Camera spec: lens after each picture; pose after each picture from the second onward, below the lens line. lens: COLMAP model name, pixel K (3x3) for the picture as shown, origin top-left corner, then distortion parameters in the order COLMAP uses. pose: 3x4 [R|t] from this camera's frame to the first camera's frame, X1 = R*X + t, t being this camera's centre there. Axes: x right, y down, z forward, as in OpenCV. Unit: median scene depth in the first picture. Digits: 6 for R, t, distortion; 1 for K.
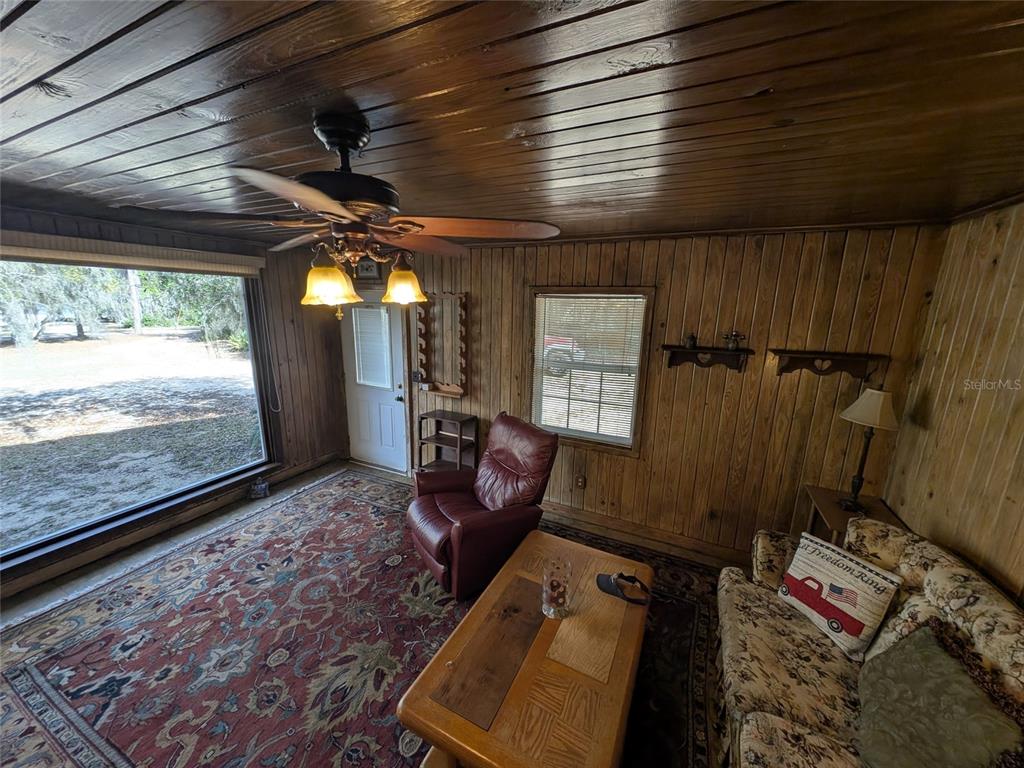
lens RADIAL K [[382.6, 0, 504.0], [0, 382.6, 390.3], [0, 0, 1]] dist [0.007192, -0.002688]
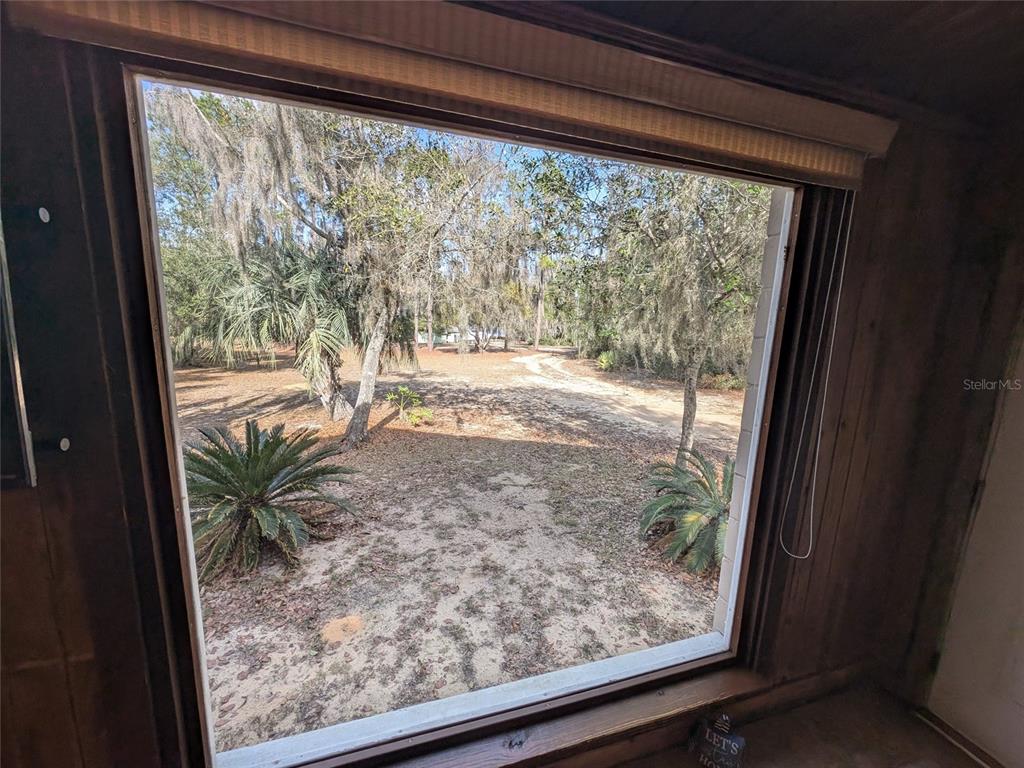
lens RADIAL K [[382.6, 0, 517.6], [0, 382.6, 386.4], [0, 0, 1]] dist [0.007192, -0.002688]
pose [[0.694735, 0.124934, -0.708333, -0.281050], [-0.182916, 0.983110, -0.006006, -0.030667], [0.695619, 0.133738, 0.705853, 0.272996]]
